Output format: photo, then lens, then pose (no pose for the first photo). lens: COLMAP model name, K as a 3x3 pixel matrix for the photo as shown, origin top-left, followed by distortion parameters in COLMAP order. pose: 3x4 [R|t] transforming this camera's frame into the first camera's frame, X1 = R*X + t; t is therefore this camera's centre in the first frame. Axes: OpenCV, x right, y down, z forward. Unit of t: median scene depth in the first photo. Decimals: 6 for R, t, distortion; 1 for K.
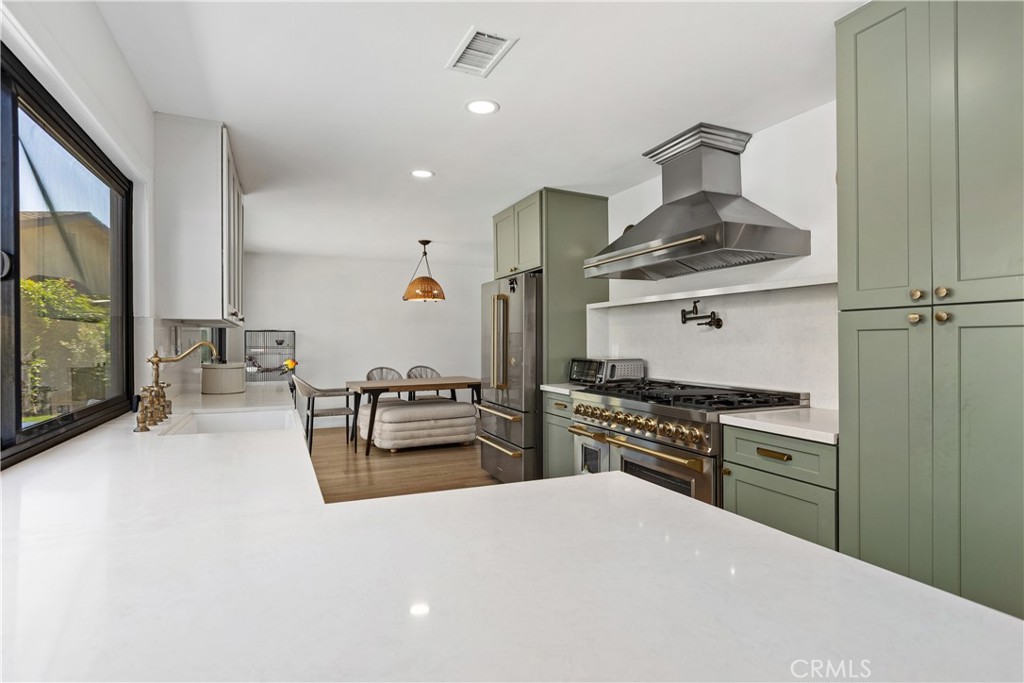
lens RADIAL K [[517.2, 0, 508.0], [0, 517.2, 342.6], [0, 0, 1]] dist [-0.006060, -0.000345]
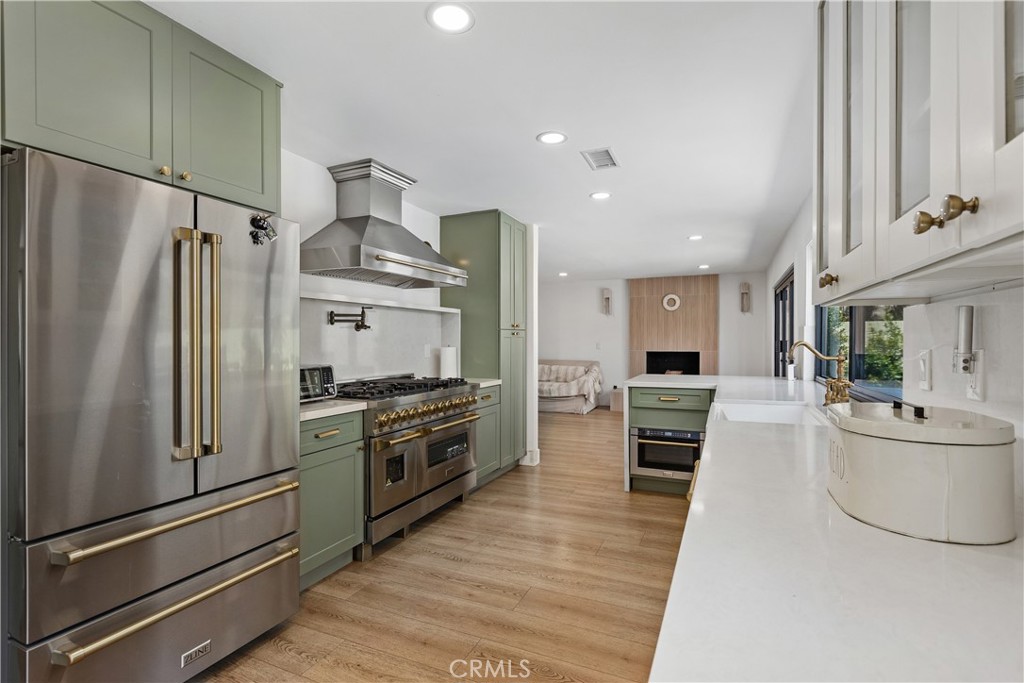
lens RADIAL K [[474.7, 0, 517.7], [0, 474.7, 343.7], [0, 0, 1]] dist [-0.003145, -0.000606]
pose [[-0.669131, -0.003433, 0.743136, -0.427958], [0.003182, 0.999967, 0.007484, -0.003592], [-0.743137, 0.007372, -0.669098, 0.961651]]
